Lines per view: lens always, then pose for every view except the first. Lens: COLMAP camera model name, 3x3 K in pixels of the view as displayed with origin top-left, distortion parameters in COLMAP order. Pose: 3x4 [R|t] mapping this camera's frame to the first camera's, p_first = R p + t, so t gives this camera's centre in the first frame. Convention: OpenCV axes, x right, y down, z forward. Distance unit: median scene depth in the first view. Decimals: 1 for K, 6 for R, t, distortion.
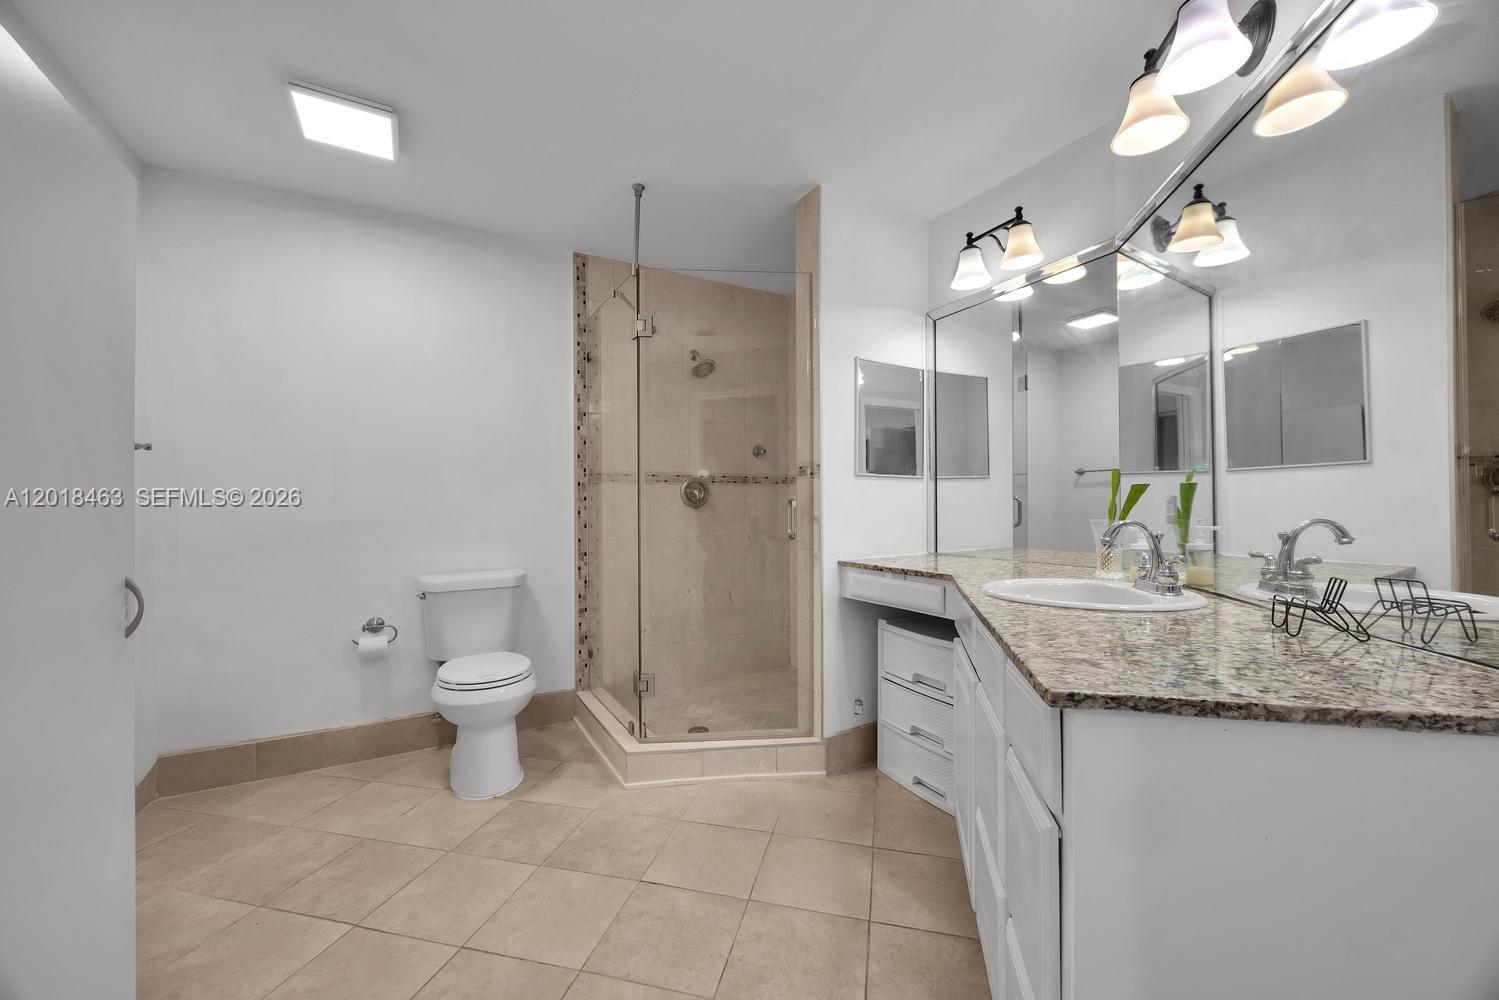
lens RADIAL K [[569.9, 0, 750.5], [0, 569.9, 501.1], [0, 0, 1]] dist [0.002520, 0.000115]
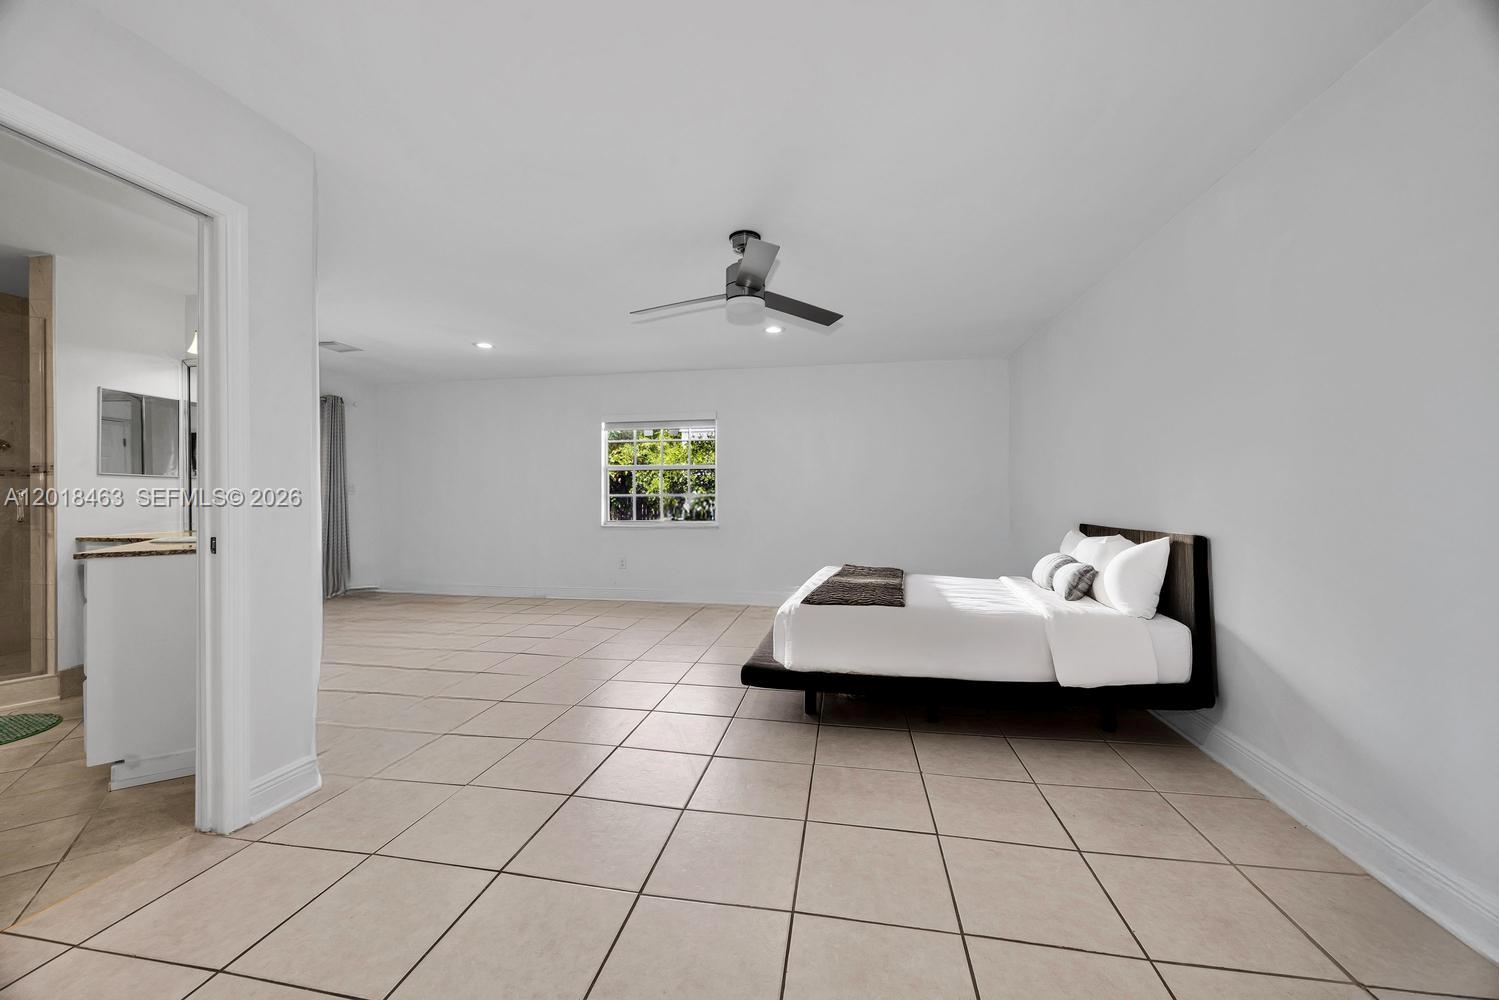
lens RADIAL K [[569.9, 0, 744.1], [0, 569.9, 499.6], [0, 0, 1]] dist [0.002520, 0.000115]
pose [[0.645855, 0.000398, 0.763460, 0.140368], [-0.006018, 0.999971, 0.004569, -0.000123], [-0.763436, -0.007545, 0.645839, -1.056730]]
